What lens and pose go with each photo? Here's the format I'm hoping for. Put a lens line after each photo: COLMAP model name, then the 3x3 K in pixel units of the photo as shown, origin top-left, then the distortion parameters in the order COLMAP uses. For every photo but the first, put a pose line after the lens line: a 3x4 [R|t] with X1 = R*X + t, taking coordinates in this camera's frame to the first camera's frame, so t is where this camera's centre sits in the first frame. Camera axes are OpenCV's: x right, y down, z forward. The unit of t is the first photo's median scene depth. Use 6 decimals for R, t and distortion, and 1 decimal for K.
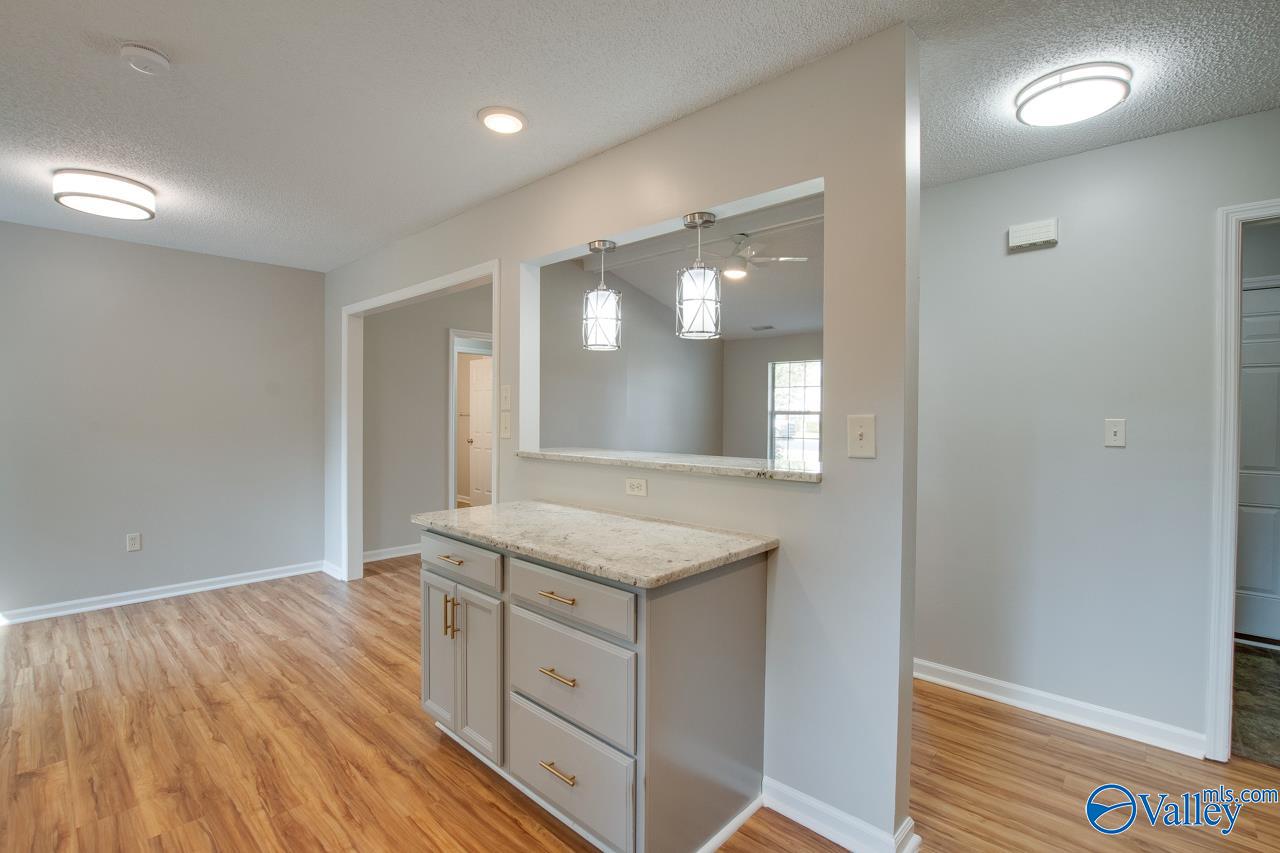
lens RADIAL K [[585.1, 0, 642.4], [0, 585.1, 425.3], [0, 0, 1]] dist [-0.032639, 0.004755]
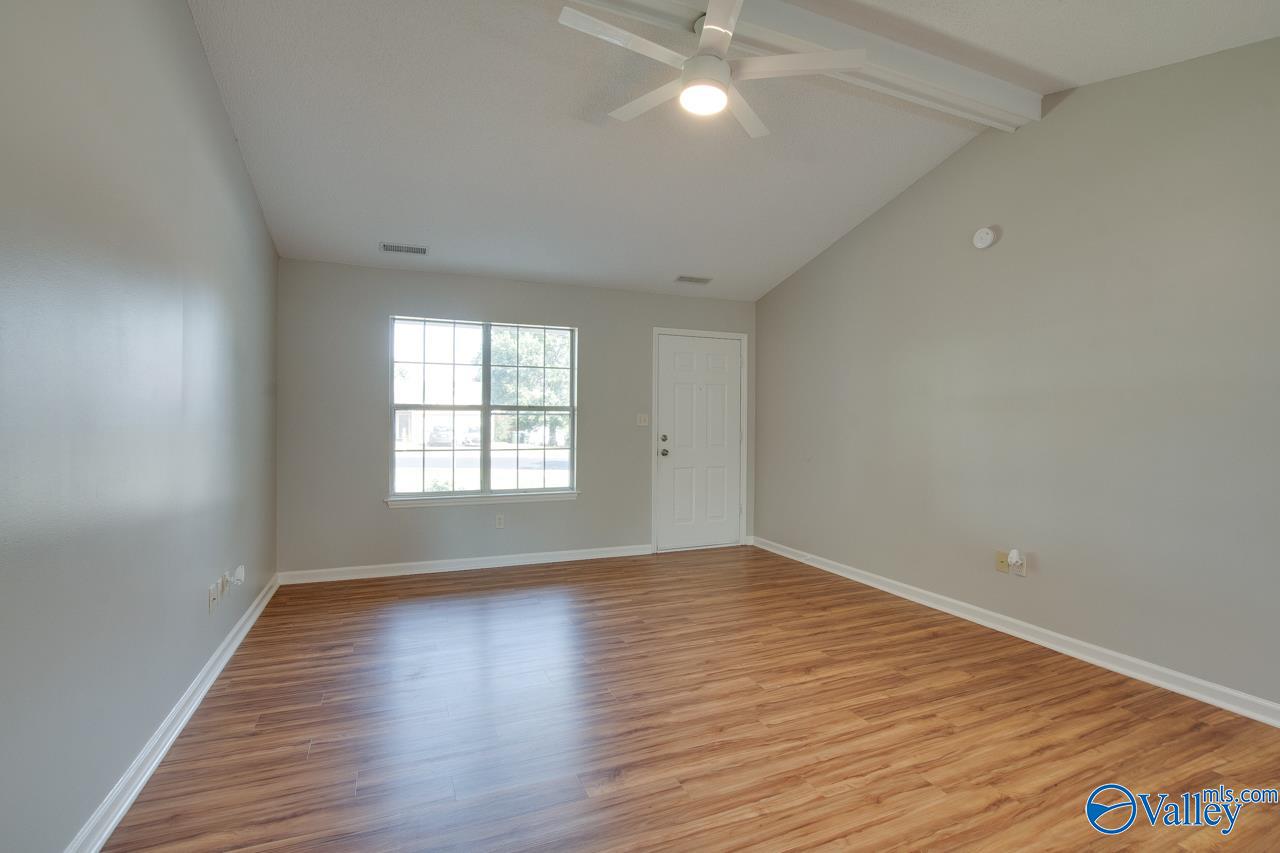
lens RADIAL K [[585.1, 0, 641.2], [0, 585.1, 423.1], [0, 0, 1]] dist [-0.032639, 0.004755]
pose [[0.411649, -0.013027, 0.911249, -0.653975], [0.016369, 0.999842, 0.006898, -0.021526], [-0.911195, 0.012076, 0.411797, 2.016139]]
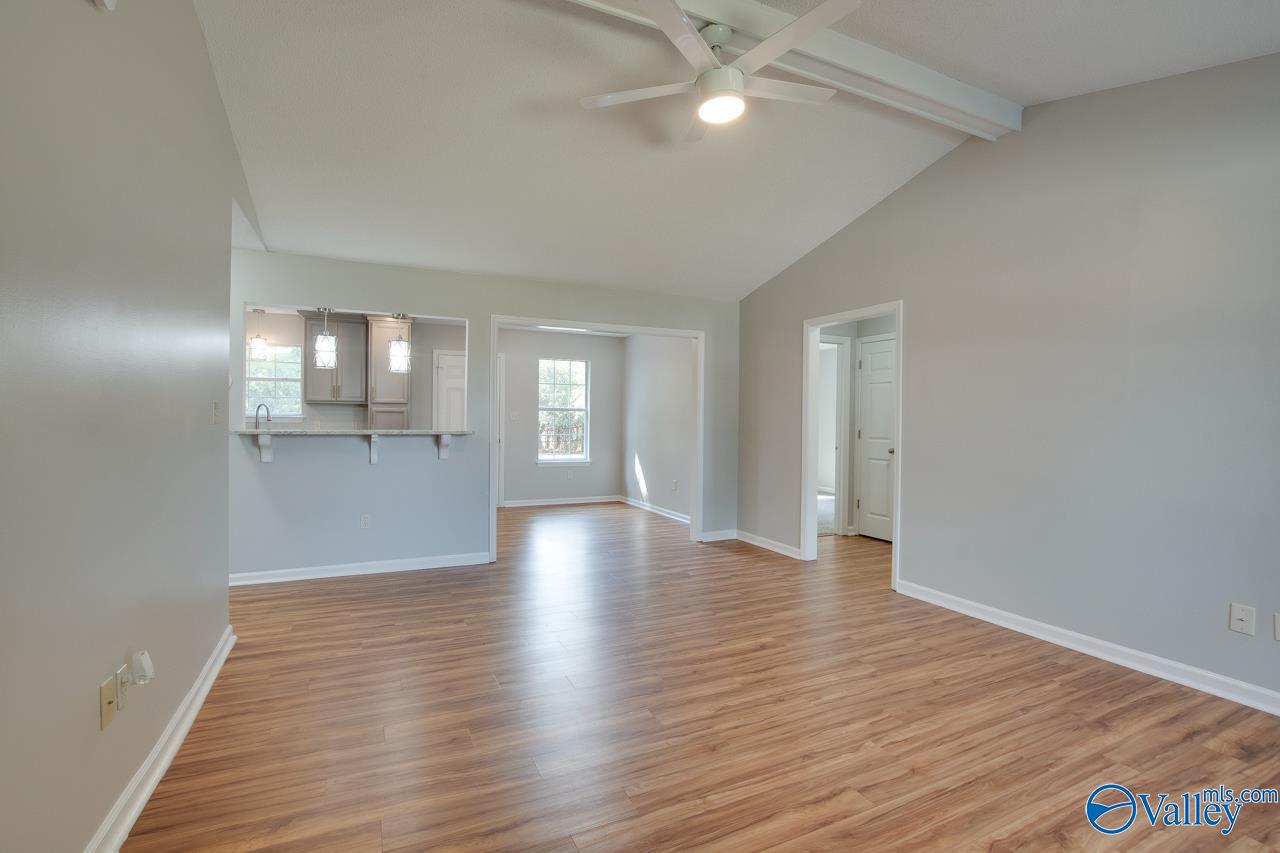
lens RADIAL K [[585.1, 0, 639.0], [0, 585.1, 419.0], [0, 0, 1]] dist [-0.032639, 0.004755]
pose [[-0.371715, -0.012828, -0.928258, 1.497677], [-0.032657, 0.999466, -0.000735, -0.008121], [0.927772, 0.030041, -0.371936, 2.639017]]
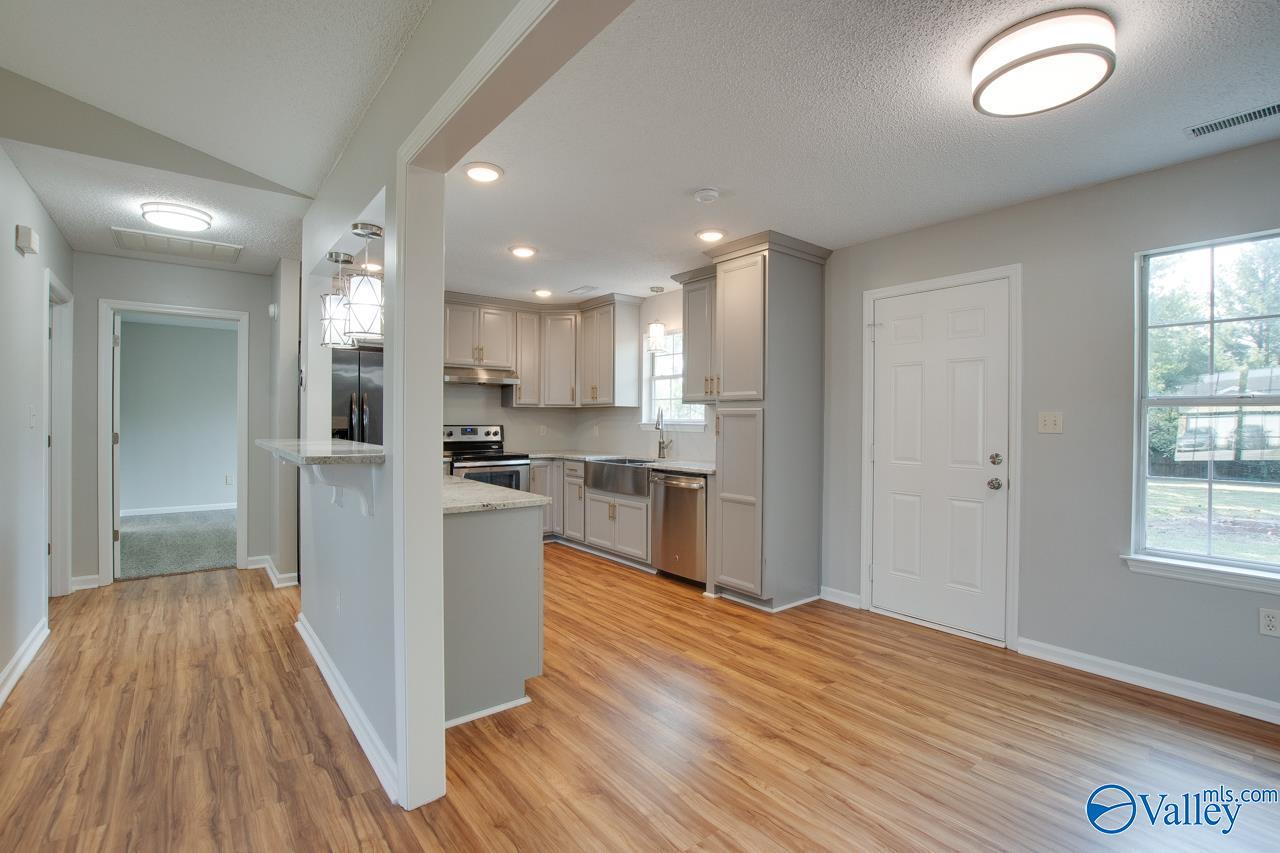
lens RADIAL K [[585.1, 0, 642.1], [0, 585.1, 422.4], [0, 0, 1]] dist [-0.032639, 0.004755]
pose [[-0.988331, -0.017667, 0.151295, -0.735095], [-0.013848, 0.999559, 0.026256, -0.024325], [-0.151692, 0.023854, -0.988140, 2.081386]]
